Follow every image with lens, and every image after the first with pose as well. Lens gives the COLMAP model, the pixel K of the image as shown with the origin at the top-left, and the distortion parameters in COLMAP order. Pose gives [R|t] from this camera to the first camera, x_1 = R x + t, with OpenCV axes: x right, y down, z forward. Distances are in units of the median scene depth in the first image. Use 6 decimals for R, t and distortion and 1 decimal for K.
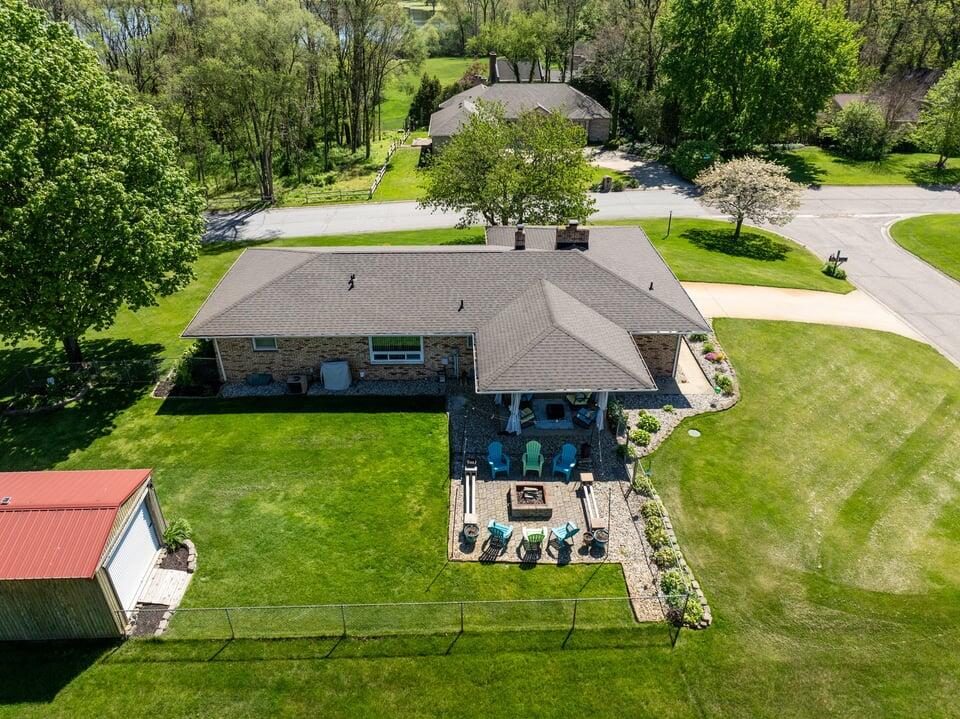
lens RADIAL K [[678.9, 0, 480.0], [0, 678.9, 359.5], [0, 0, 1]] dist [-0.036273, -0.003387]
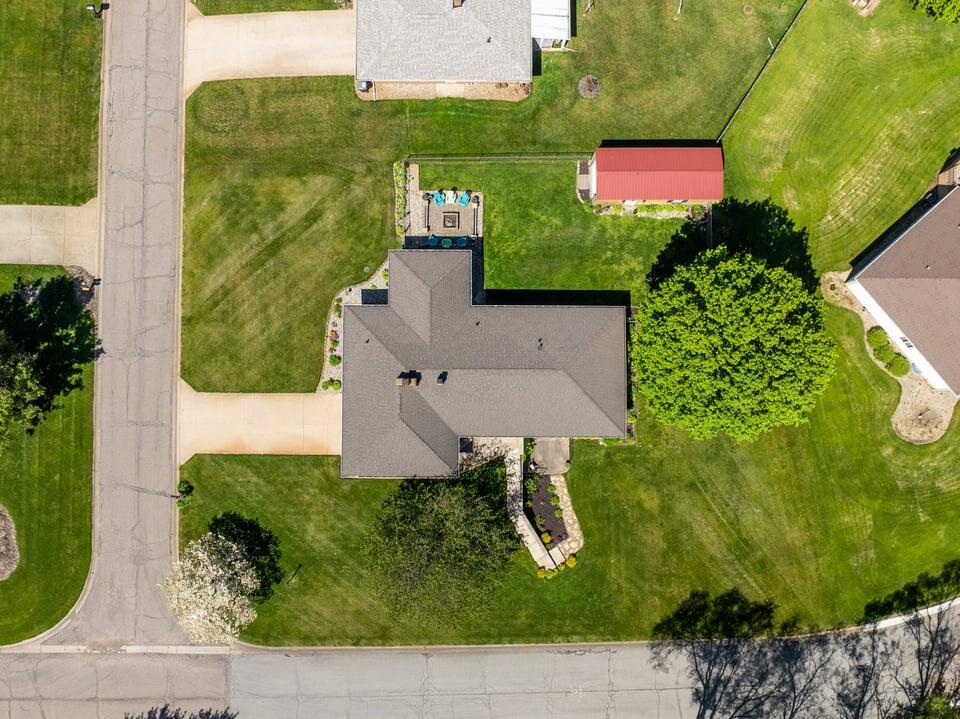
lens RADIAL K [[678.9, 0, 480.0], [0, 678.9, 359.5], [0, 0, 1]] dist [-0.036273, -0.003387]
pose [[-0.999502, -0.031330, -0.003691, -0.032521], [0.010817, -0.450270, 0.892827, -1.778707], [-0.029634, 0.892343, 0.450384, 0.281776]]
